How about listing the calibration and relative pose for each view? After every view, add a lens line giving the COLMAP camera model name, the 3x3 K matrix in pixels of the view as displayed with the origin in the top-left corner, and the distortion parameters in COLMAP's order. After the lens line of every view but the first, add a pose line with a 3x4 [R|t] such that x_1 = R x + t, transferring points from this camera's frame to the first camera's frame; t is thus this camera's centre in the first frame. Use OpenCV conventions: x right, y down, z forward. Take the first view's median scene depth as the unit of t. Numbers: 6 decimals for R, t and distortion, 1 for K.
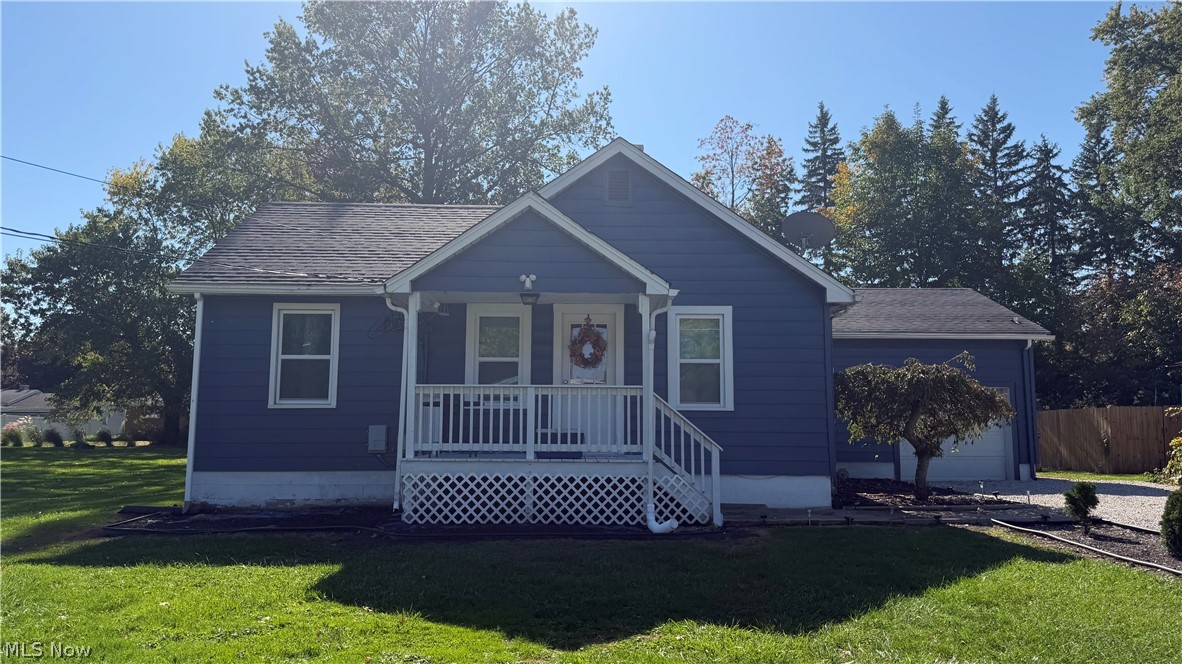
lens RADIAL K [[828.7, 0, 591.3], [0, 828.7, 331.2], [0, 0, 1]] dist [-0.001791, -0.000429]
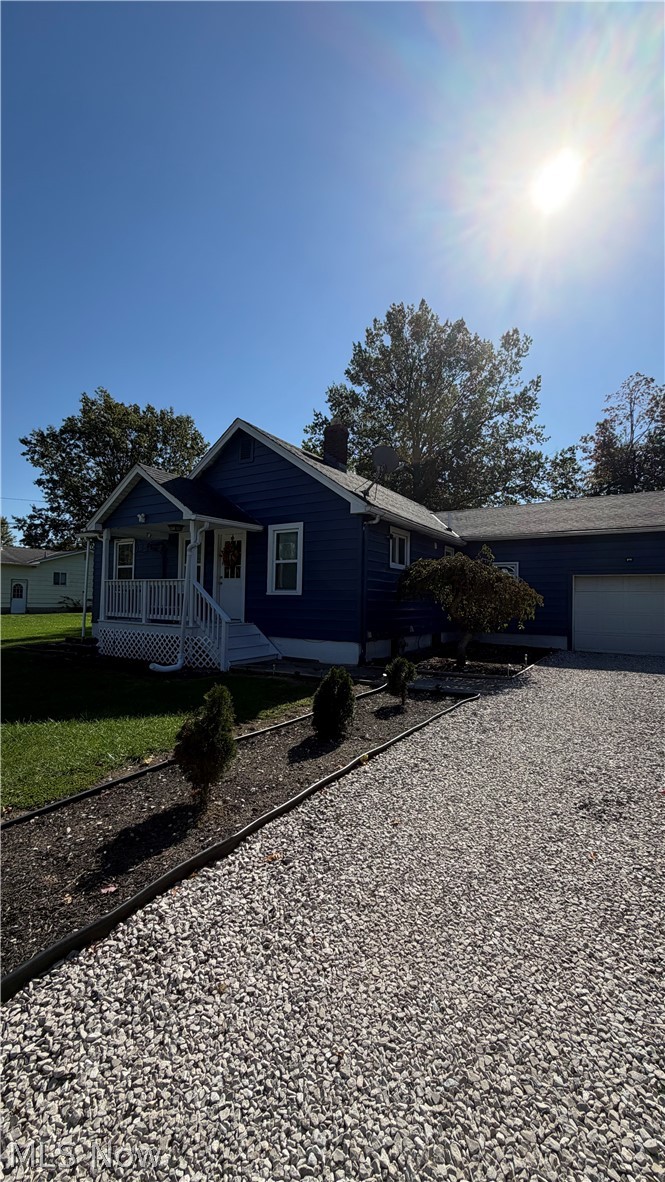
lens RADIAL K [[469.8, 0, 333.7], [0, 469.8, 587.8], [0, 0, 1]] dist [0.002171, -0.000123]
pose [[0.852382, -0.012144, -0.522778, 0.304341], [0.052585, 0.996653, 0.062586, 0.016840], [0.520268, -0.080838, 0.850168, 0.159079]]
